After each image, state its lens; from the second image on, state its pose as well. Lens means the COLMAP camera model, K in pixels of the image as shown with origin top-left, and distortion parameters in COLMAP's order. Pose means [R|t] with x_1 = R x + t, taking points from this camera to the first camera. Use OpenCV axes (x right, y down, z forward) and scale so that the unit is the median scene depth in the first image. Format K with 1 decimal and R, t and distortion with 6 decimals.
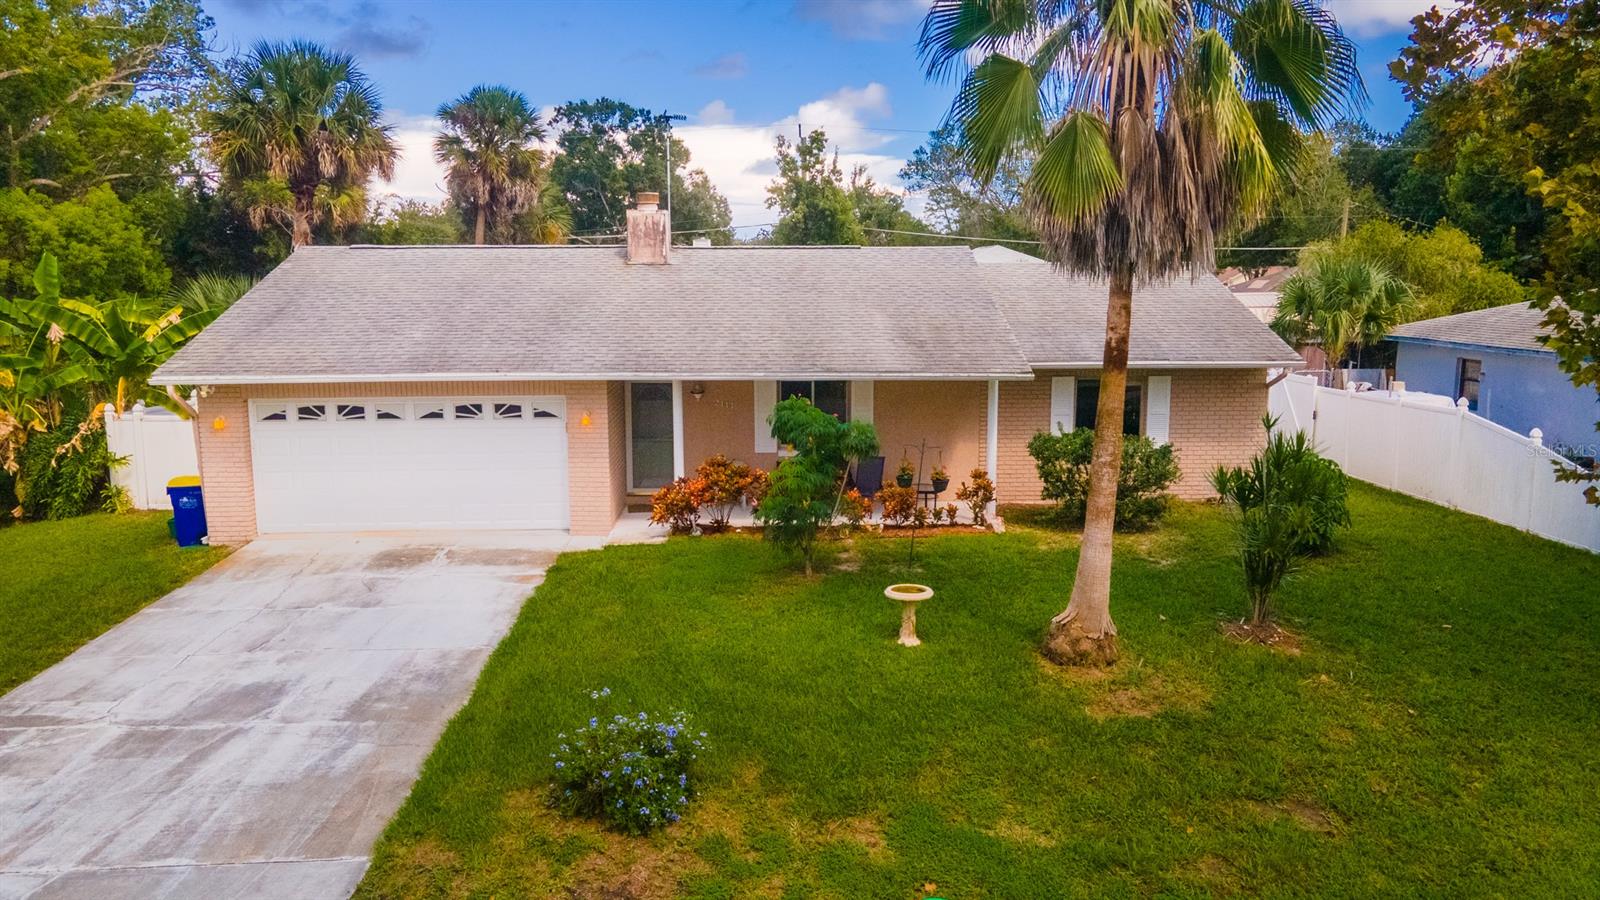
lens RADIAL K [[1161.7, 0, 795.0], [0, 1161.7, 447.5], [0, 0, 1]] dist [0.023505, 0.047598]
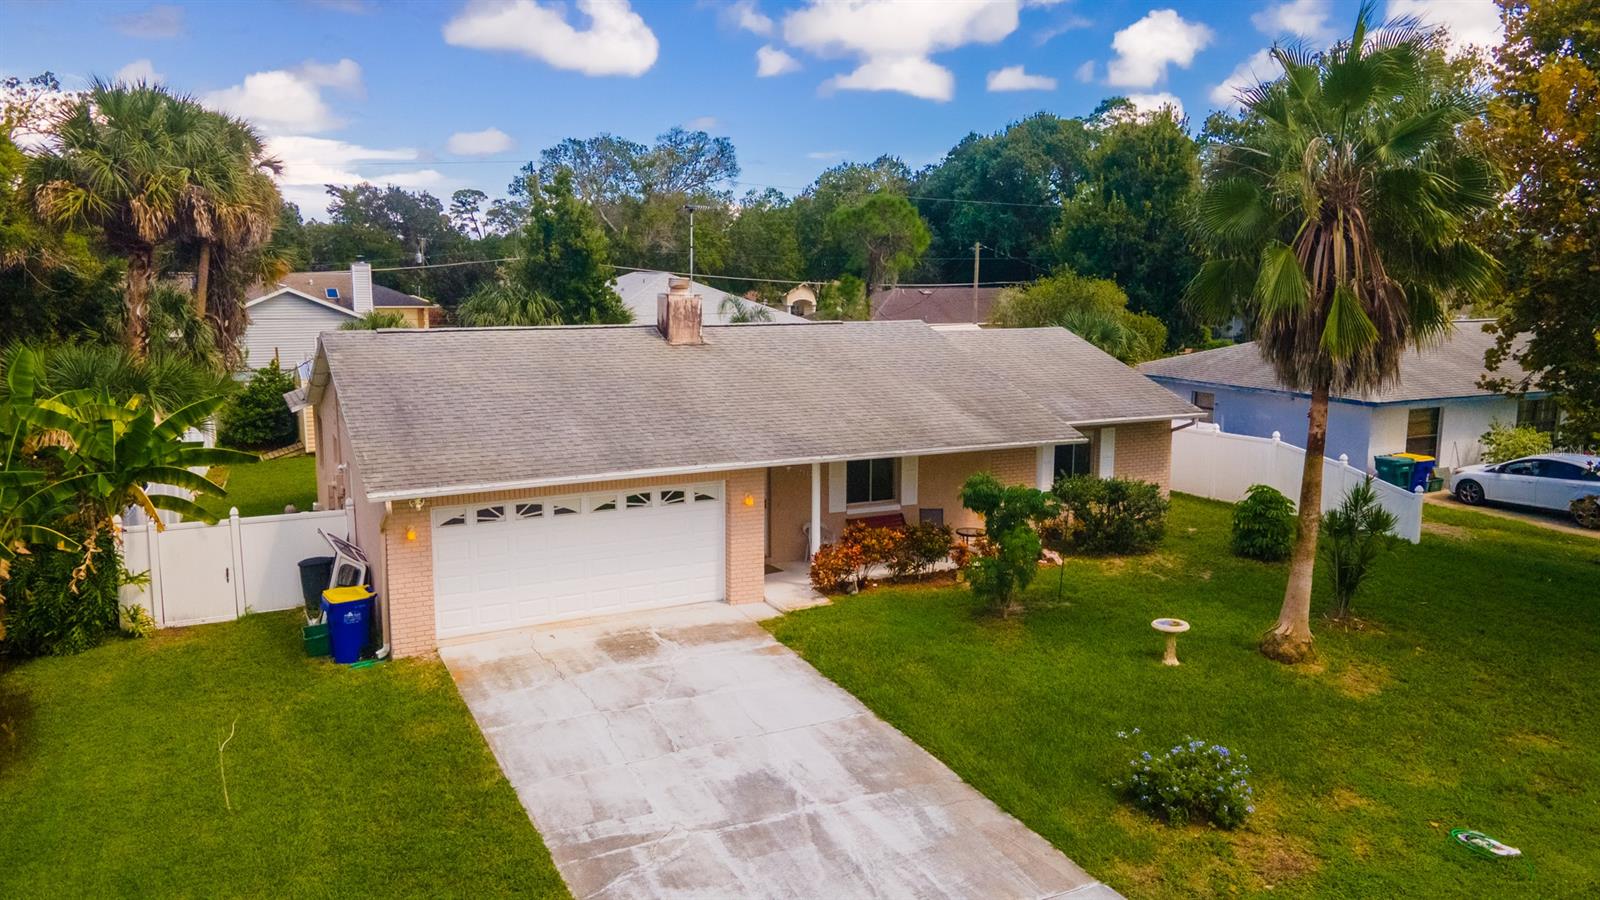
lens RADIAL K [[1161.7, 0, 795.0], [0, 1161.7, 447.5], [0, 0, 1]] dist [0.023505, 0.047598]
pose [[0.906072, -0.059782, 0.418878, -0.820020], [0.058200, 0.998167, 0.016567, -0.122817], [-0.419101, 0.009368, 0.907891, -0.035914]]
